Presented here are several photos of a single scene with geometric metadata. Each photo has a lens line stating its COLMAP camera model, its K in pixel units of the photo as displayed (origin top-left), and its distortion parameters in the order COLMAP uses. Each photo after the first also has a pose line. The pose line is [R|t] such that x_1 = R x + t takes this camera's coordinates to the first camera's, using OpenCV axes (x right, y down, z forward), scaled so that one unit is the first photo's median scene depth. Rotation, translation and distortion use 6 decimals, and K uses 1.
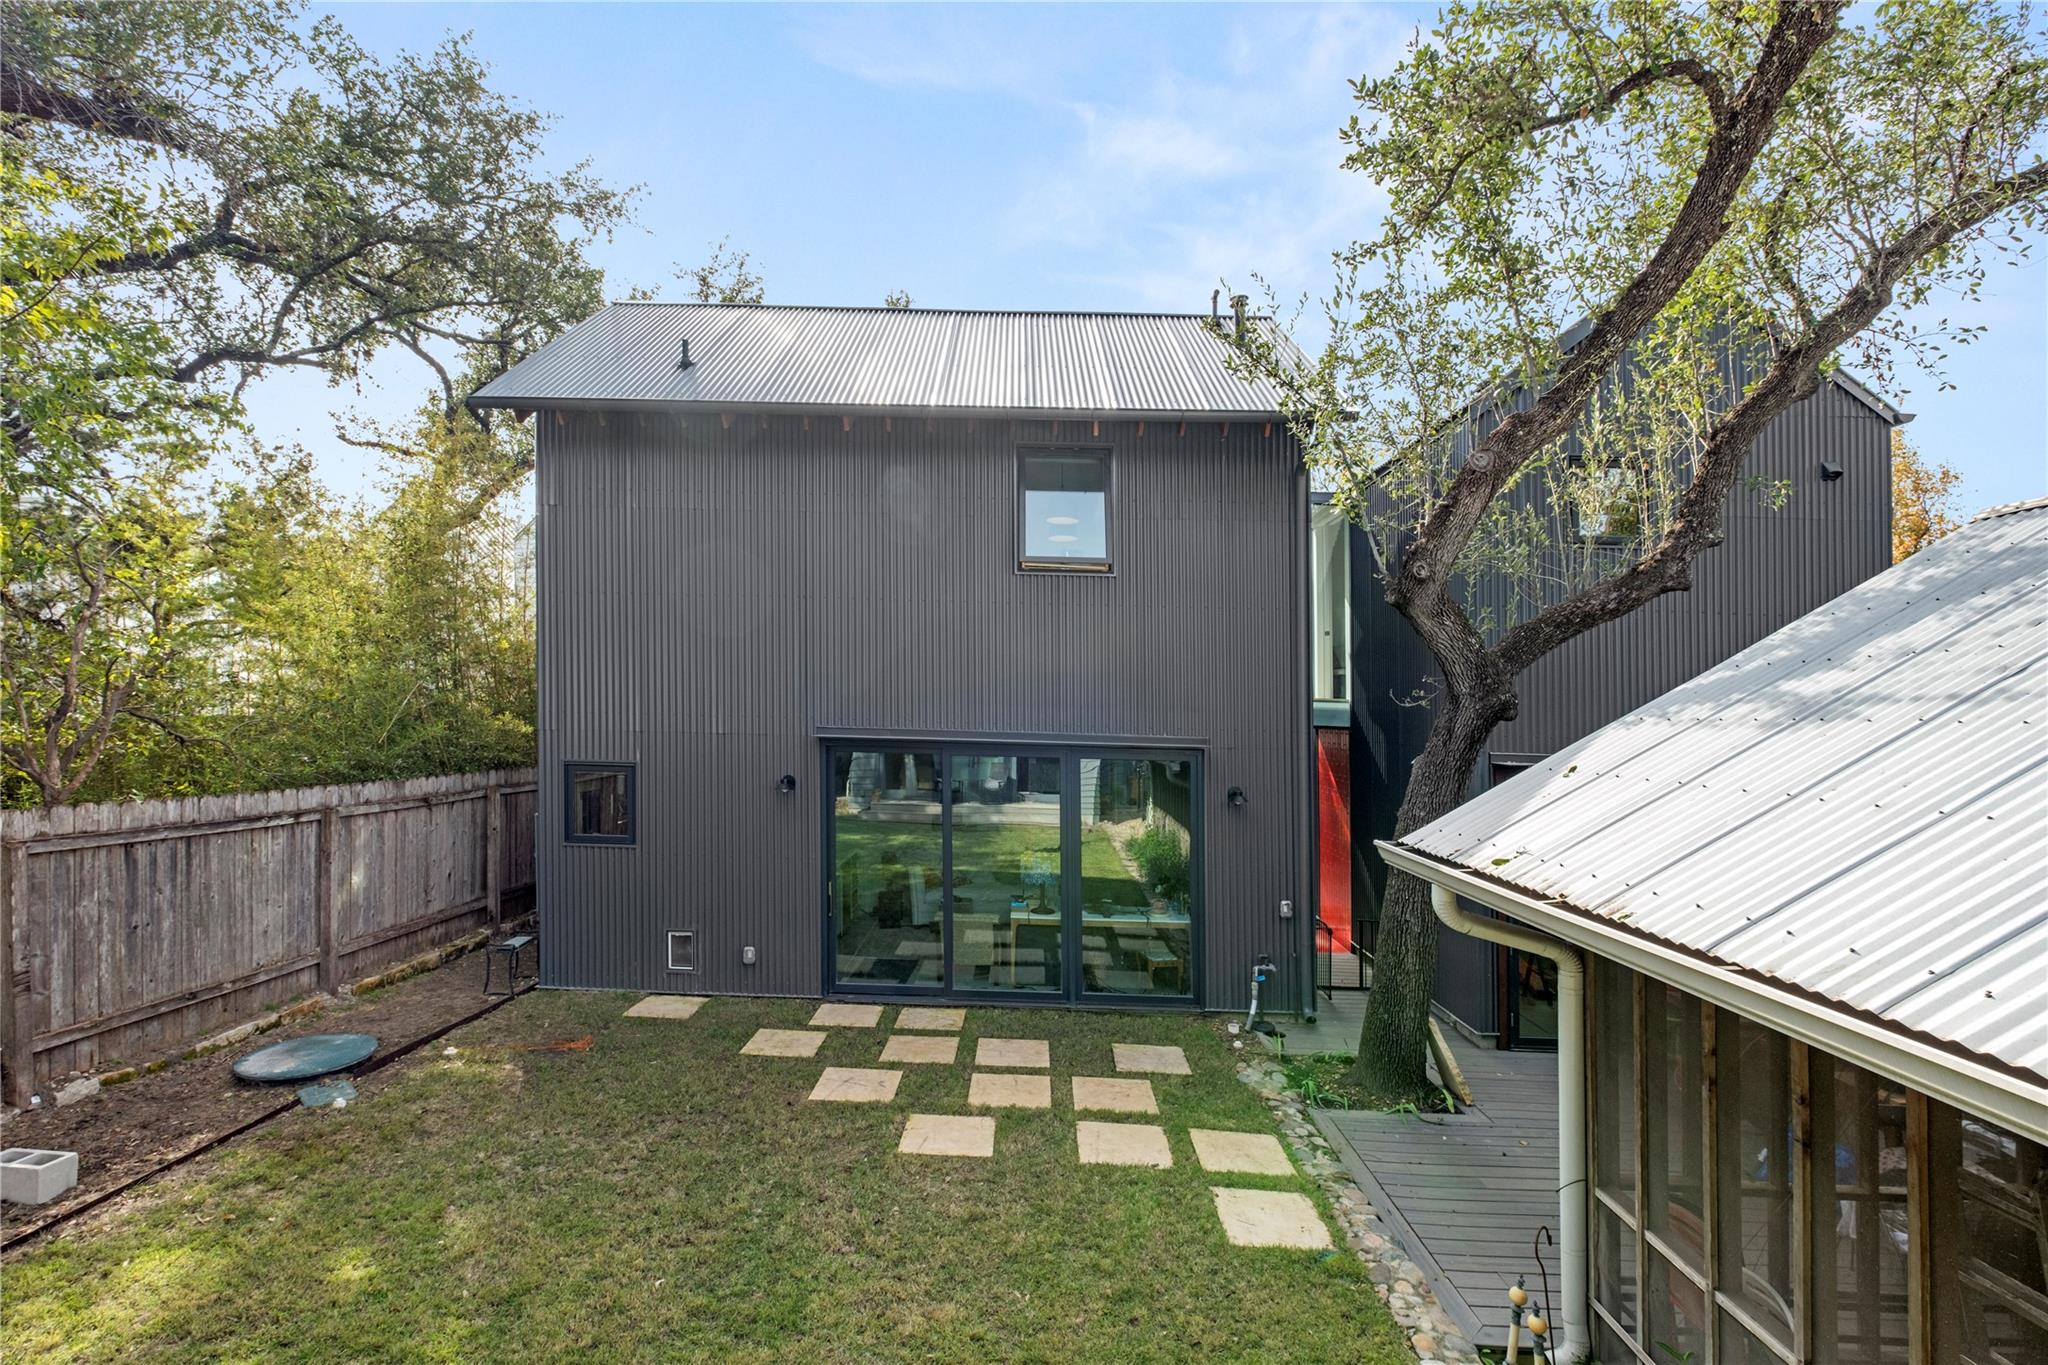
lens RADIAL K [[886.2, 0, 1025.6], [0, 886.2, 693.6], [0, 0, 1]] dist [0.001421, -0.003970]
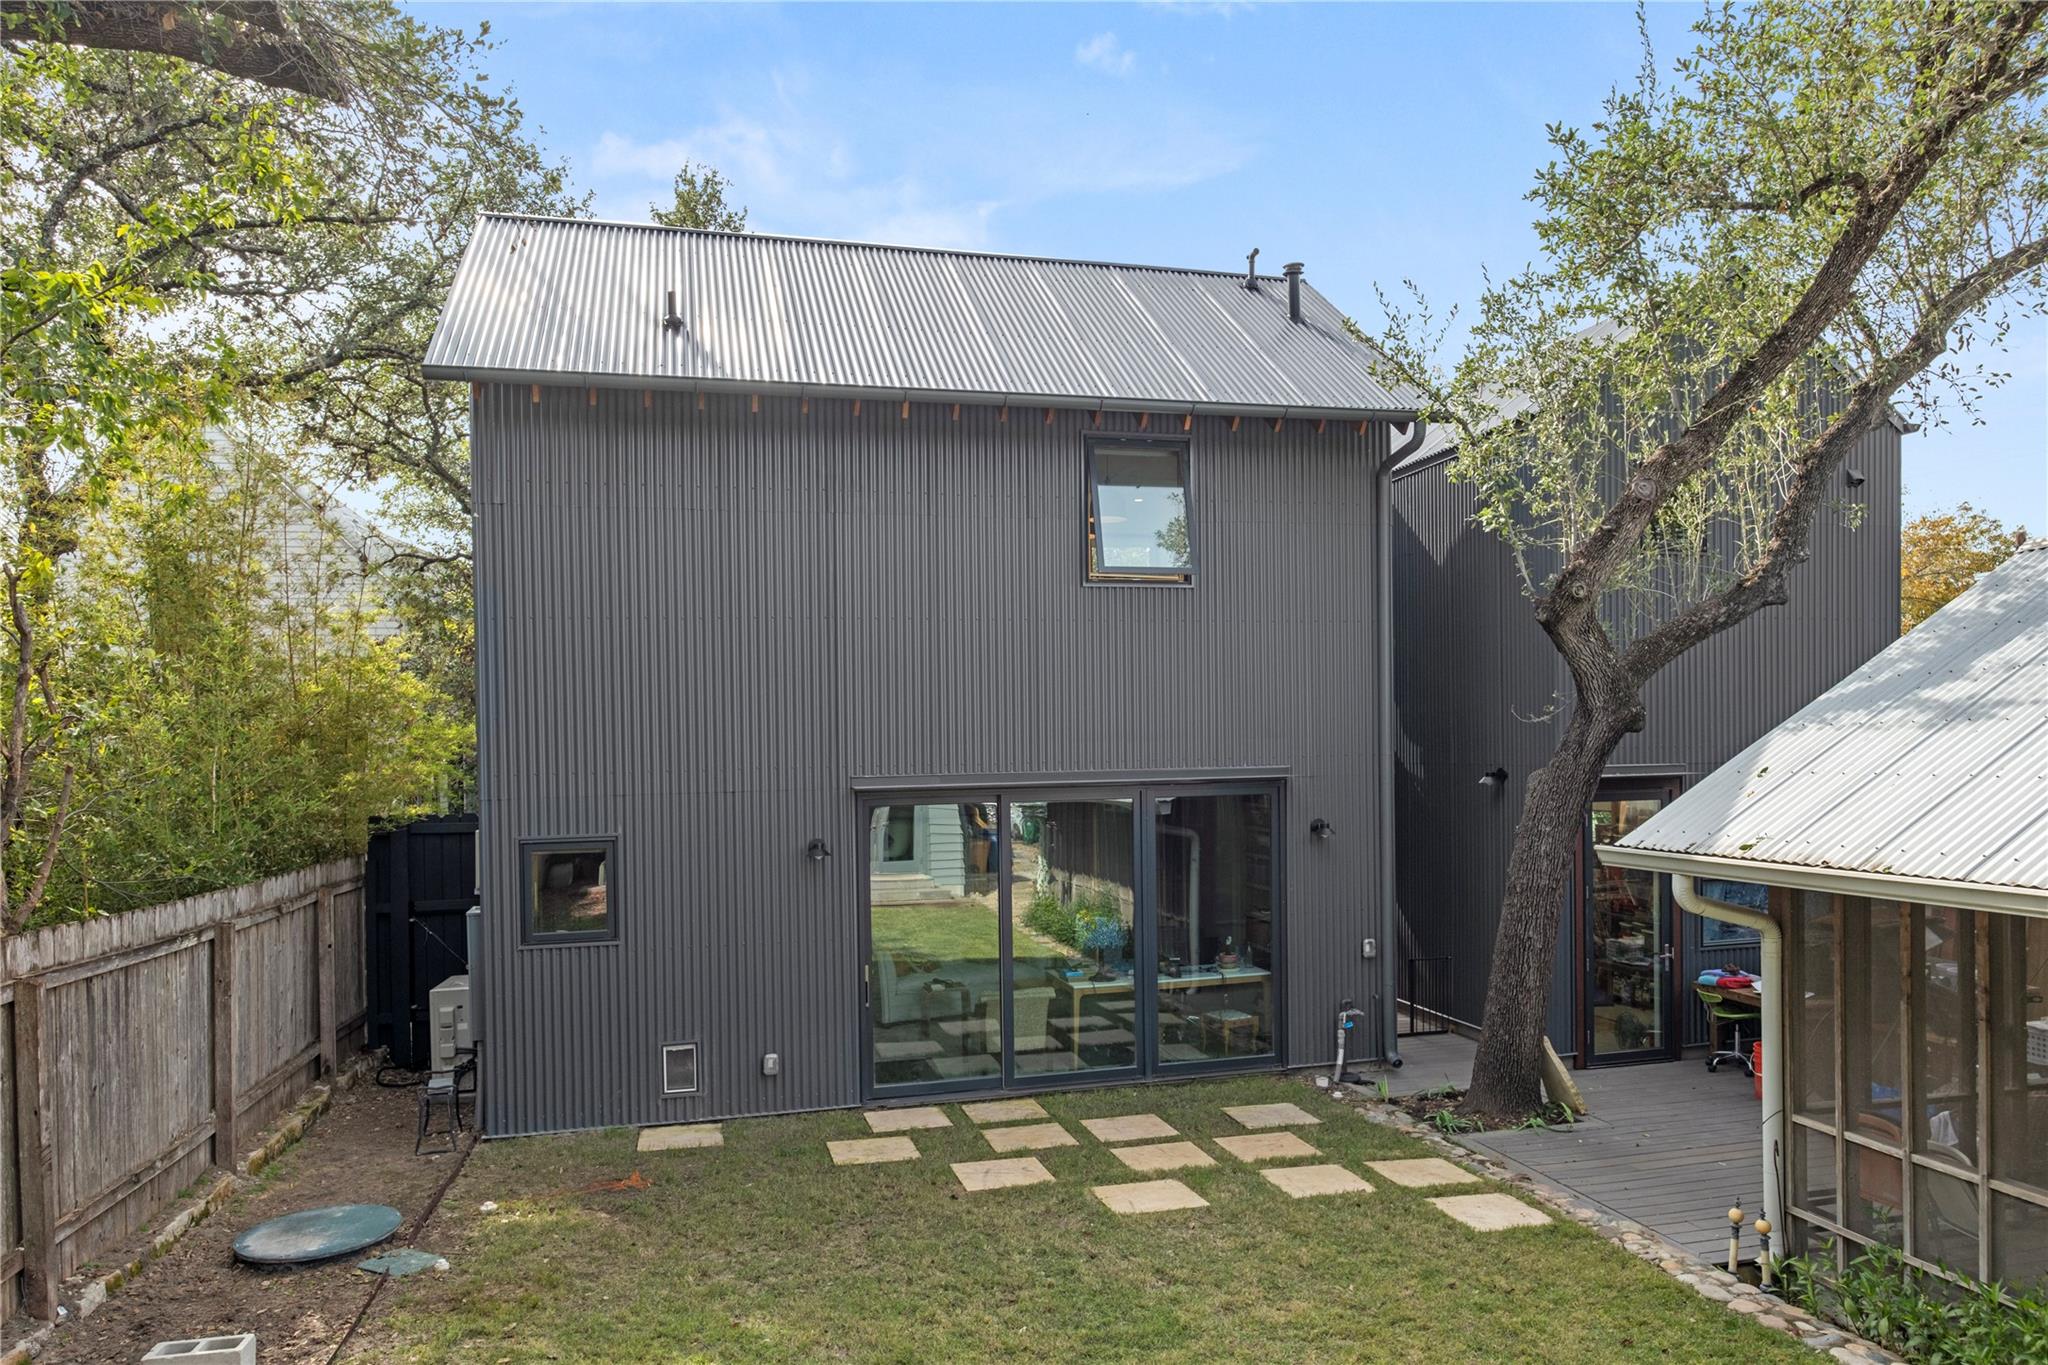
lens RADIAL K [[1326.1, 0, 1025.7], [0, 1326.1, 779.3], [0, 0, 1]] dist [0.006540, 0.004352]
pose [[0.961442, -0.053380, 0.269777, -0.476854], [0.040760, 0.997806, 0.052171, -0.020652], [-0.271970, -0.039163, 0.961508, -0.255877]]
